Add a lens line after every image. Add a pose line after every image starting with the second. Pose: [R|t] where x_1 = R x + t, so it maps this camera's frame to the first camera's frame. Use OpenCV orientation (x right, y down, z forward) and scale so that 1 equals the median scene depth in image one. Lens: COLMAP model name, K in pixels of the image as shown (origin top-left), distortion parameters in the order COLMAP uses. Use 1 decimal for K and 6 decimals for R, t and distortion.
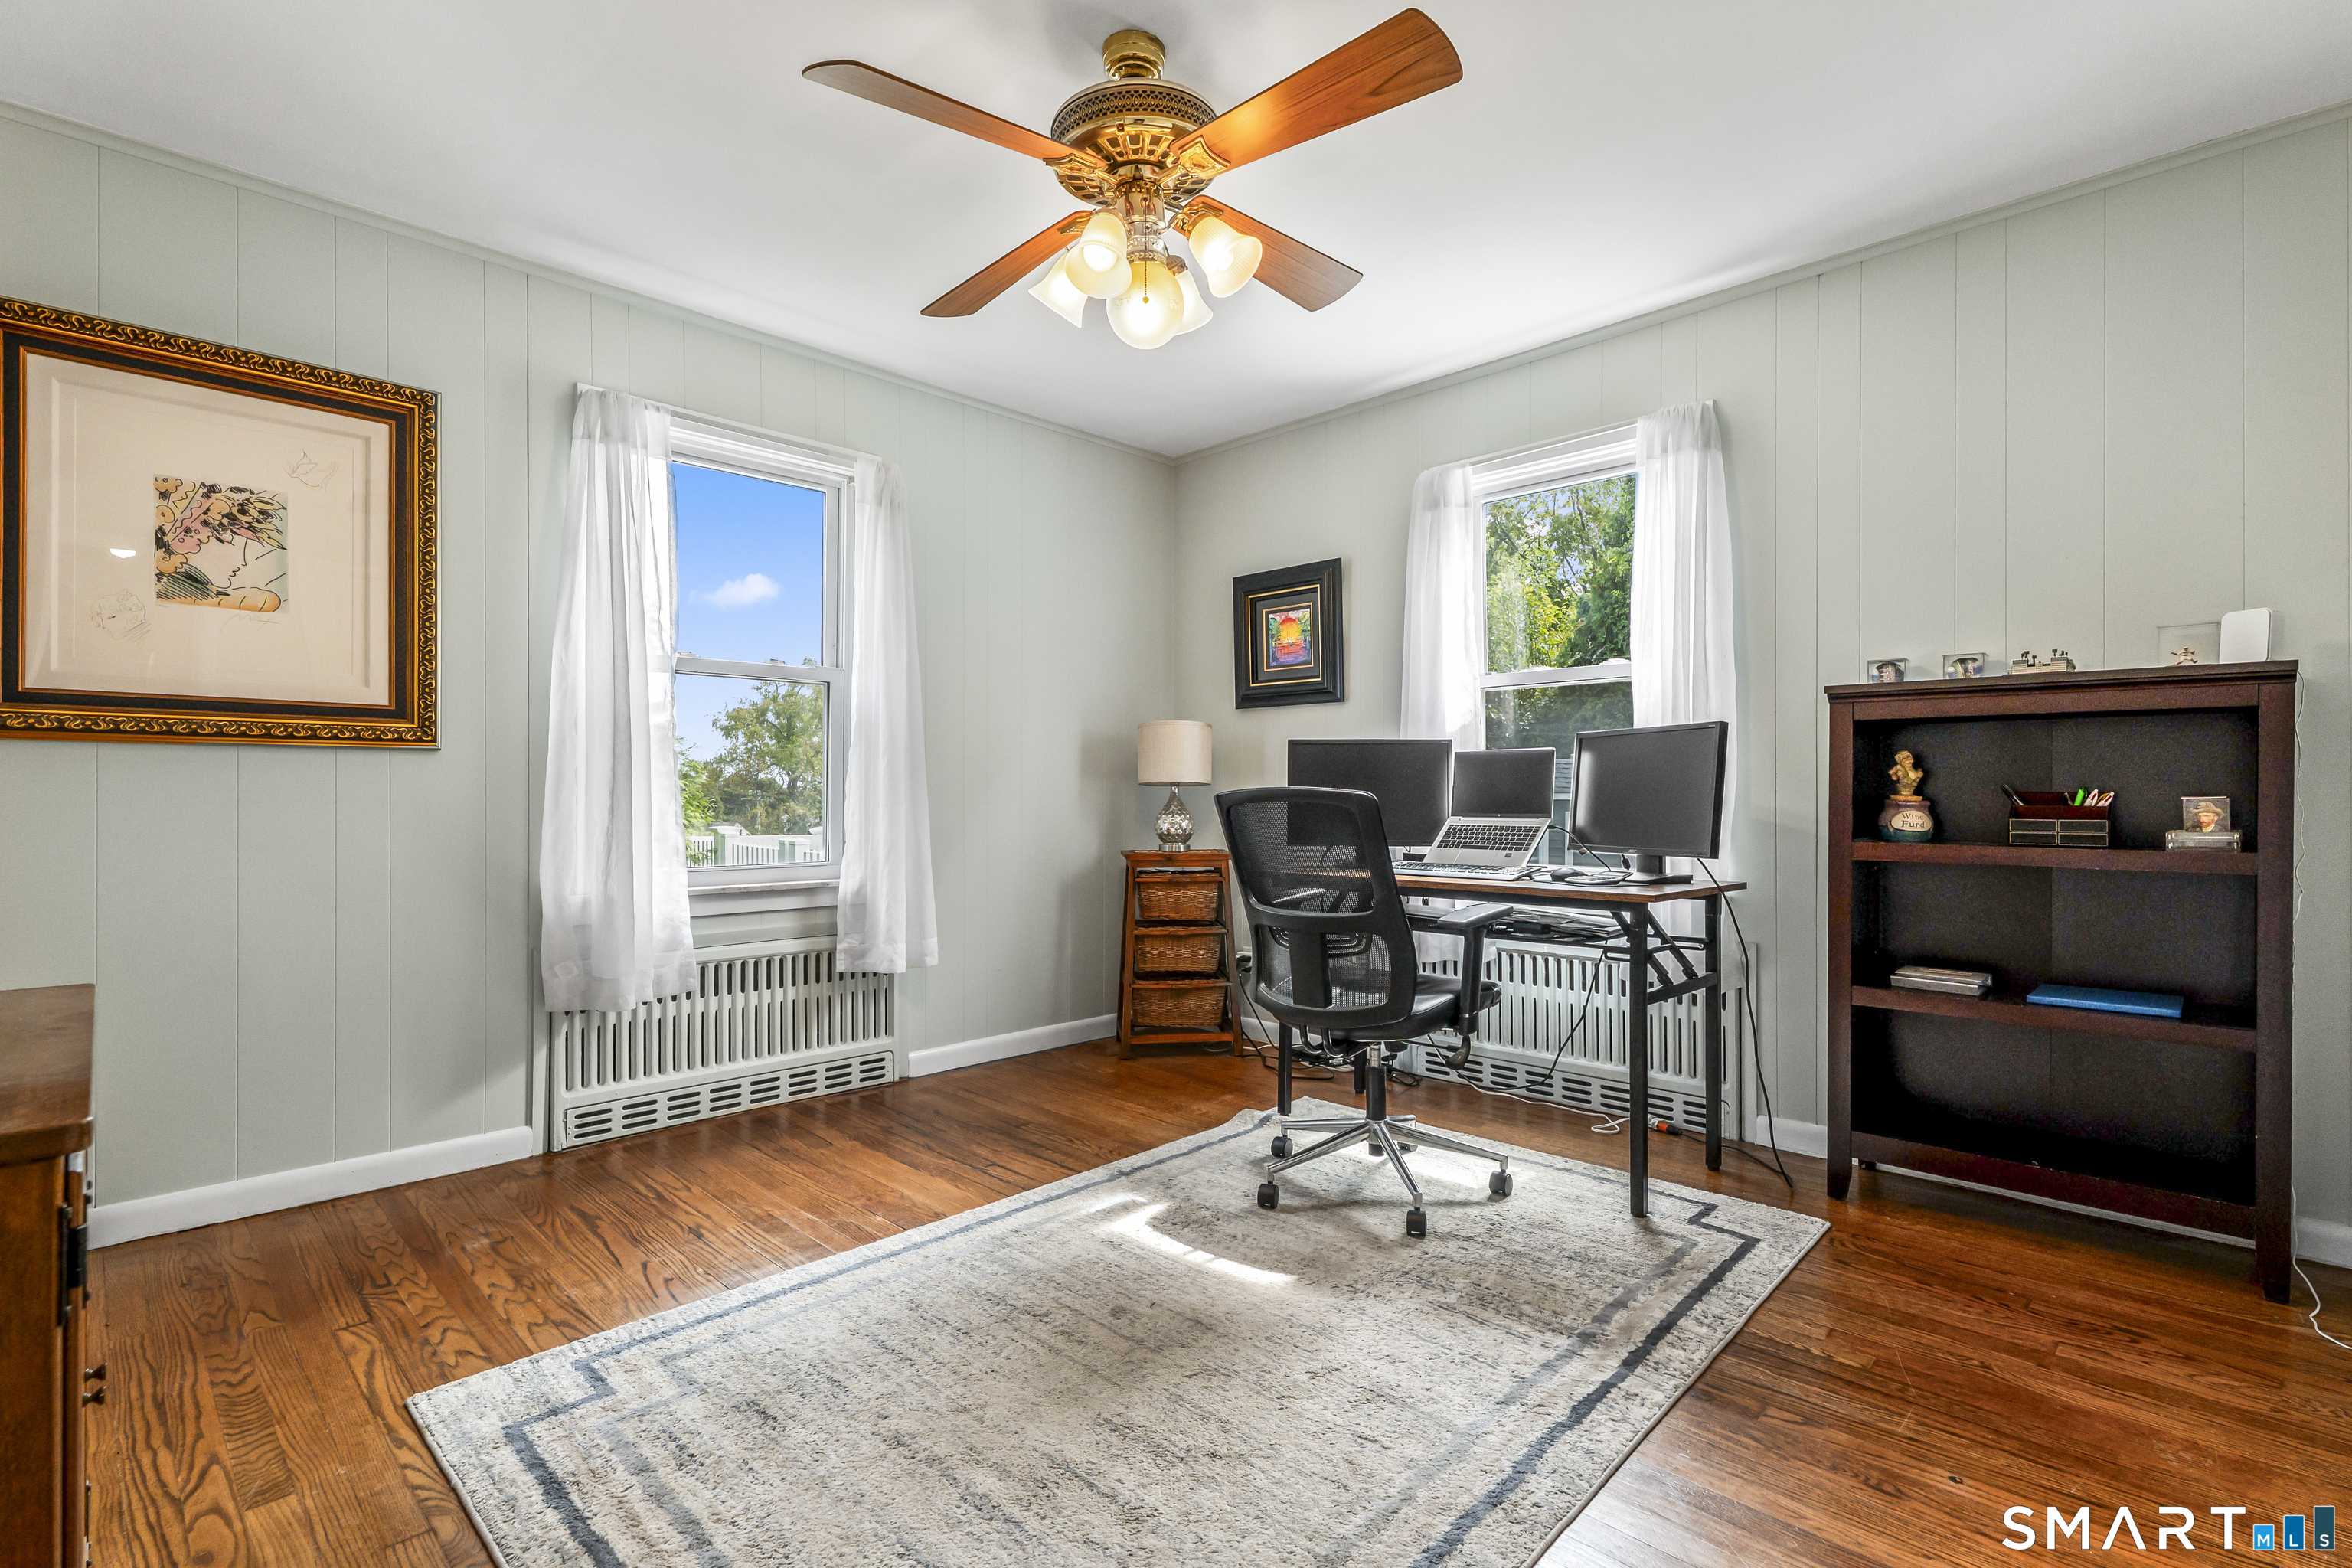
lens RADIAL K [[1096.5, 0, 1175.7], [0, 1096.5, 801.5], [0, 0, 1]] dist [0.010484, 0.000115]
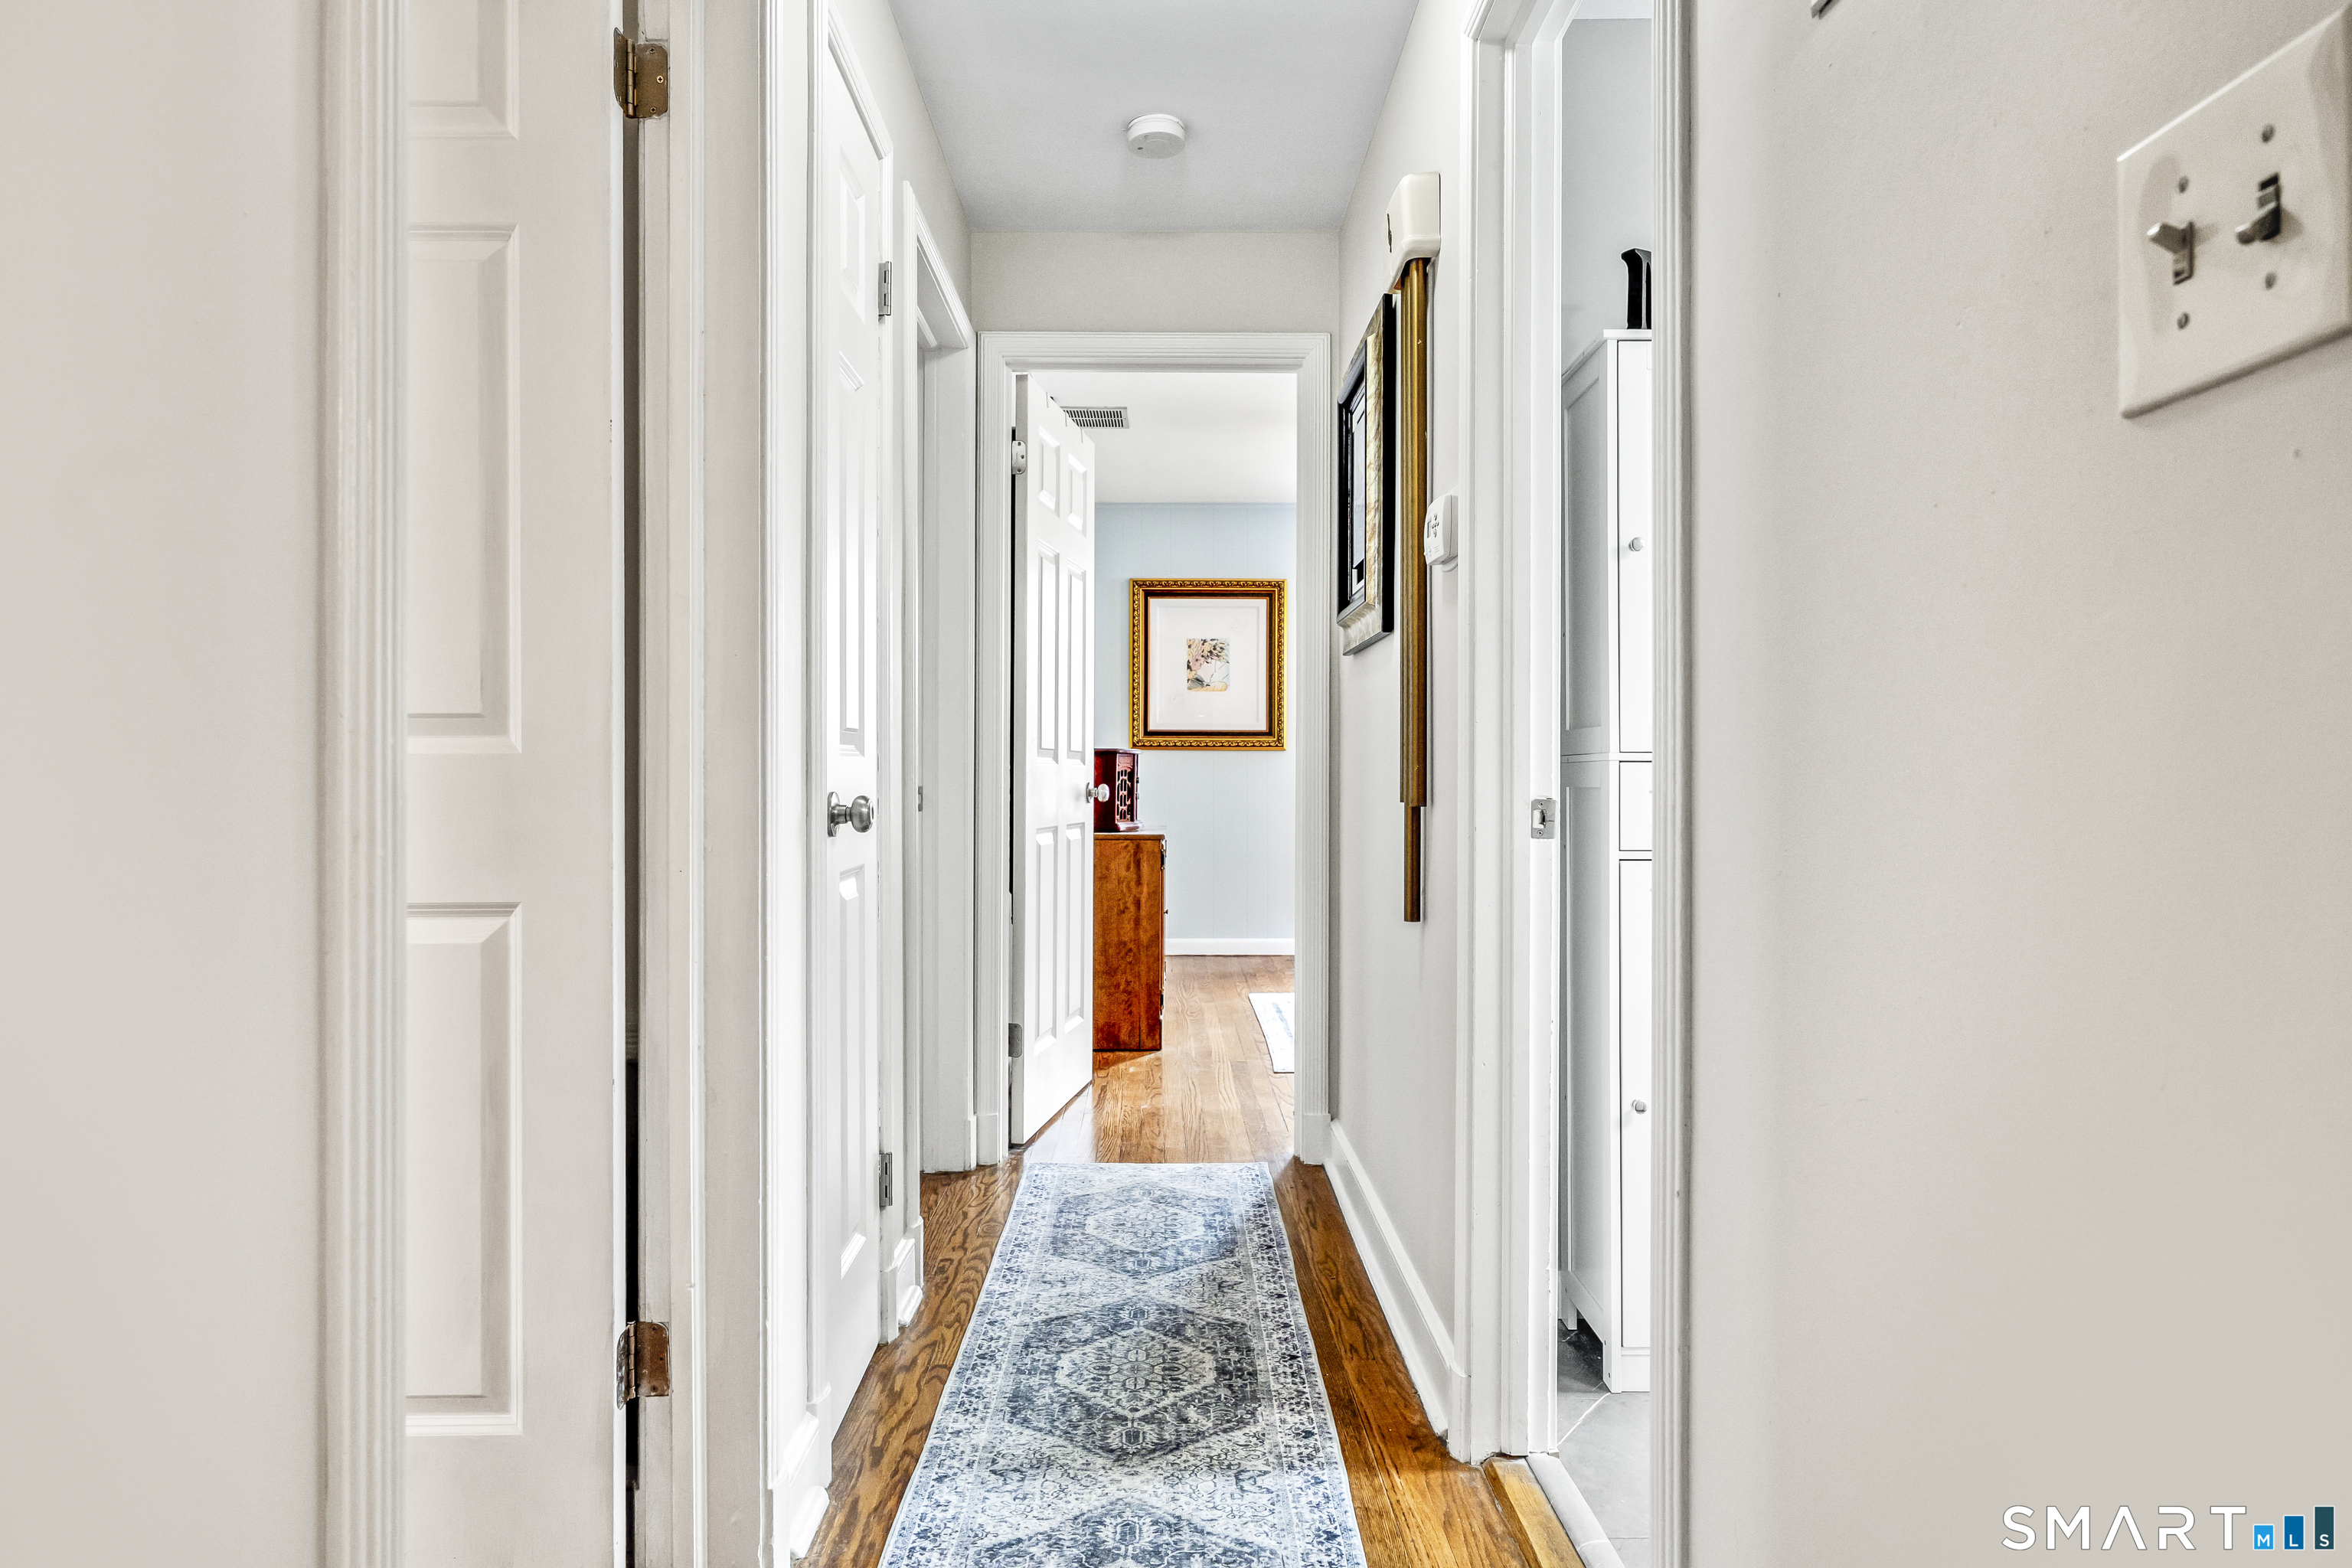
lens RADIAL K [[1348.1, 0, 1175.2], [0, 1348.1, 794.2], [0, 0, 1]] dist [0.000215, 0.000001]
pose [[0.700329, -0.006645, -0.713789, 1.055920], [-0.004530, 0.999895, -0.013753, 0.075306], [0.713805, 0.012865, 0.700226, -0.977405]]
